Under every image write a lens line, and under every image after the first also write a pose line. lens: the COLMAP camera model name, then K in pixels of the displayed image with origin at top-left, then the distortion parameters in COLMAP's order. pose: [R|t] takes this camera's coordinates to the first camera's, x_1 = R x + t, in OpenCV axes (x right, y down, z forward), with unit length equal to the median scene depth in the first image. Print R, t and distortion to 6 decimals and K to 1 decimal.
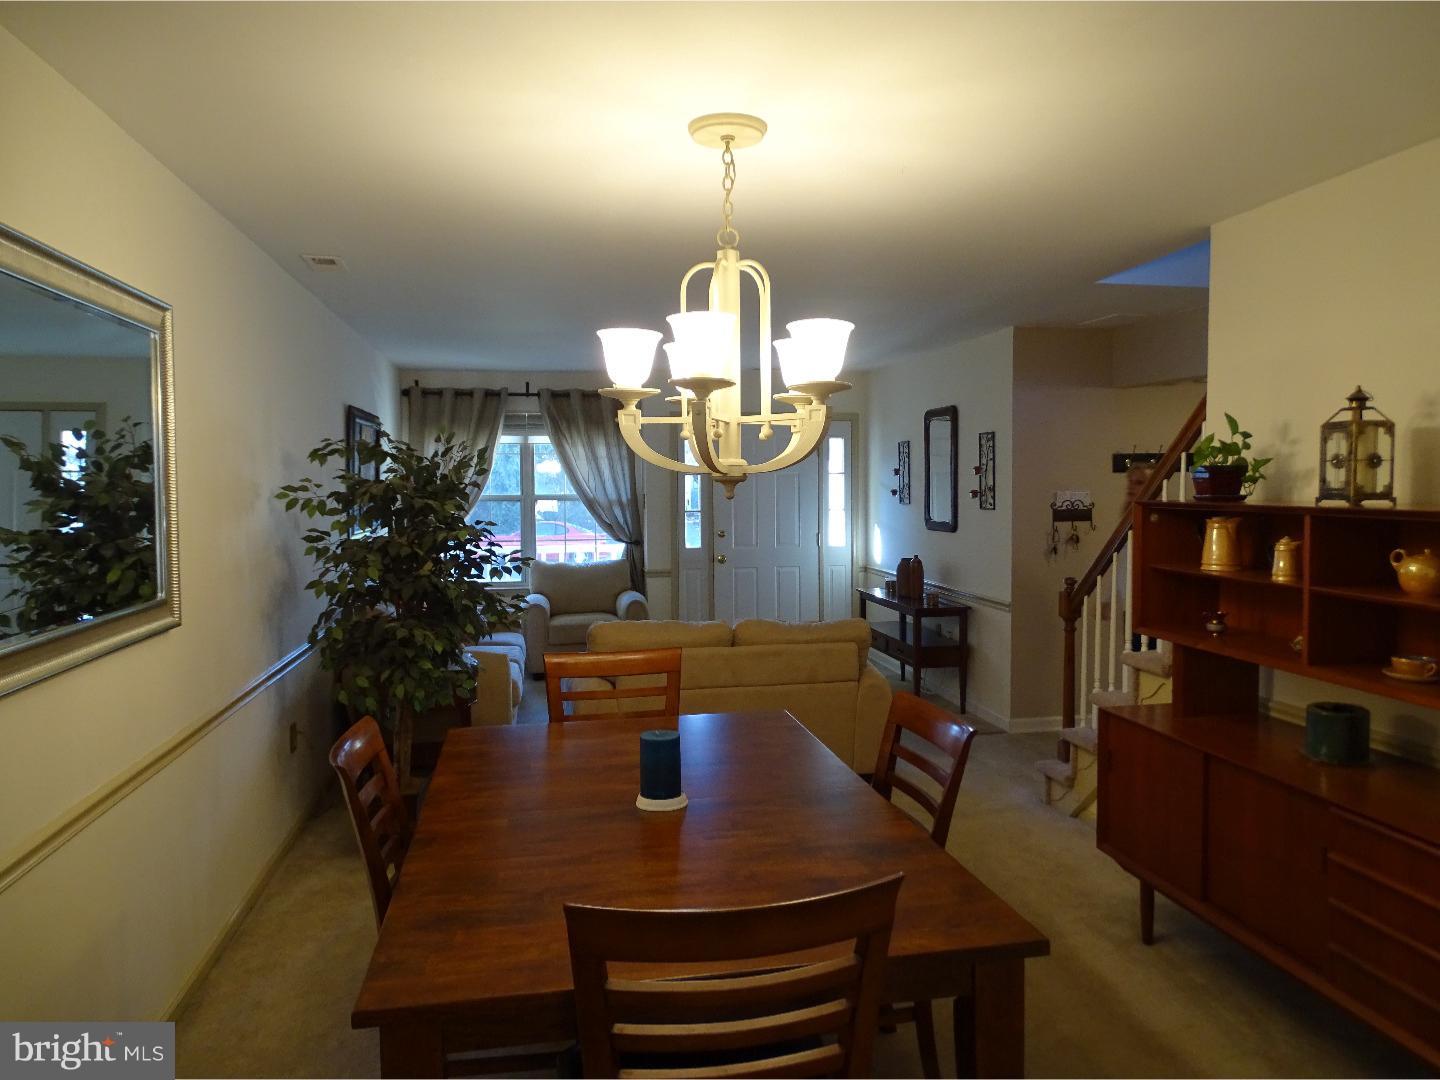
lens RADIAL K [[1045.1, 0, 728.1], [0, 1045.1, 540.3], [0, 0, 1]] dist [-0.003136, -0.000145]
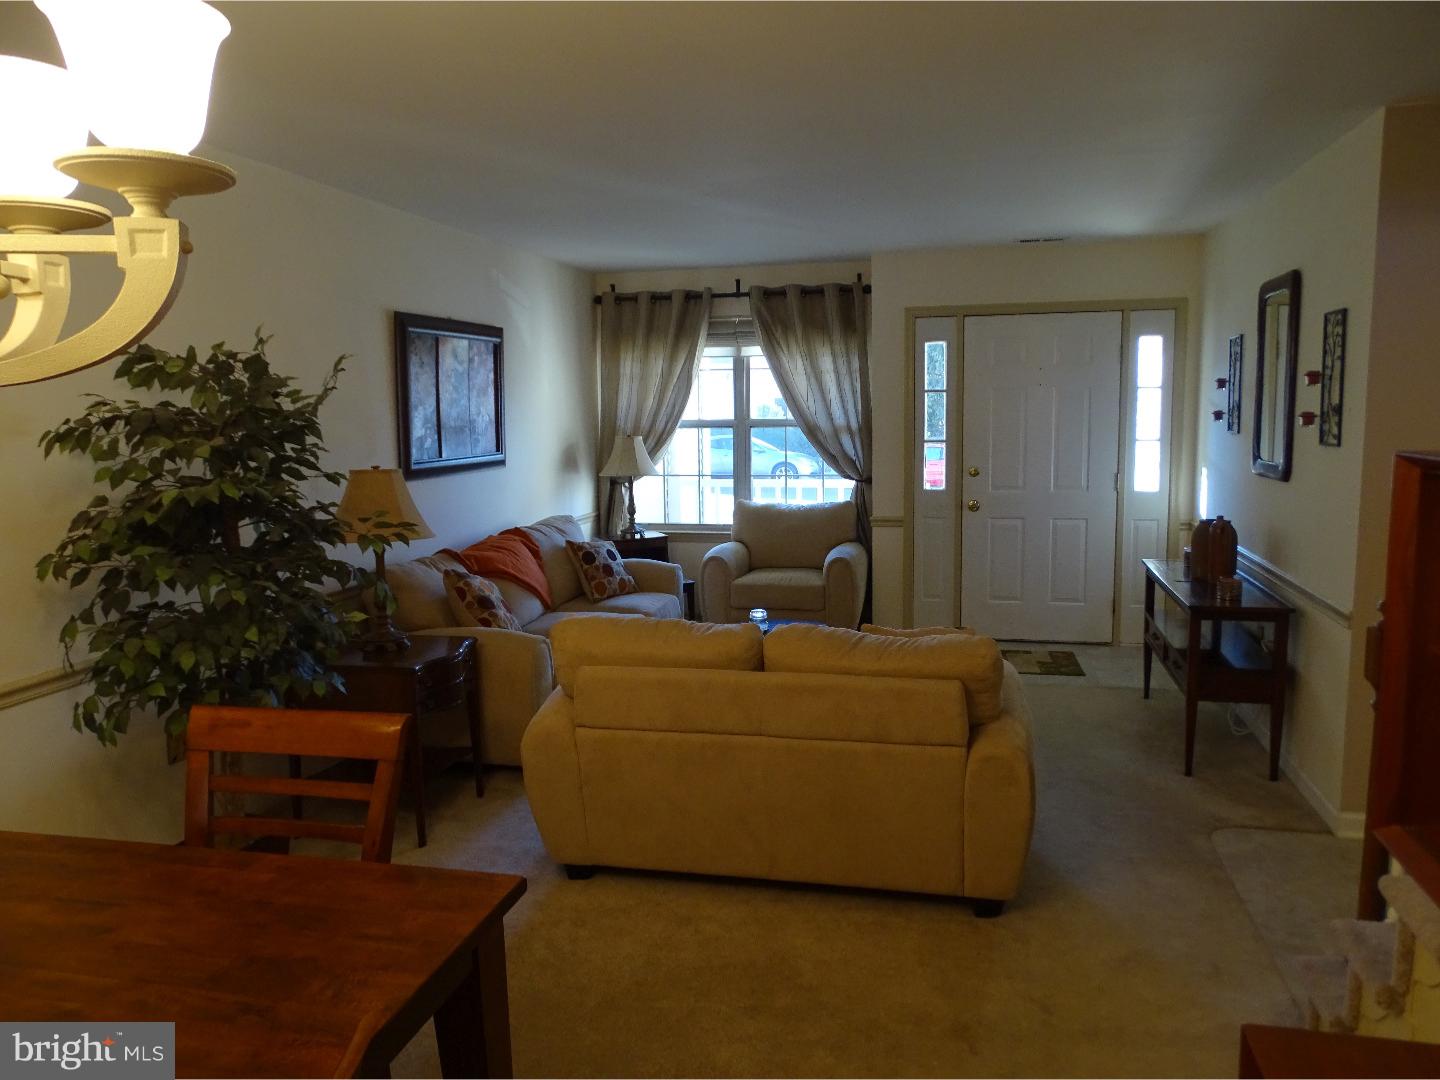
lens RADIAL K [[1045.1, 0, 715.4], [0, 1045.1, 532.7], [0, 0, 1]] dist [-0.003136, -0.000145]
pose [[0.904154, 0.042313, -0.425106, 0.145095], [-0.011641, 0.997154, 0.074493, -0.016104], [0.427048, -0.062404, 0.902073, 0.253550]]
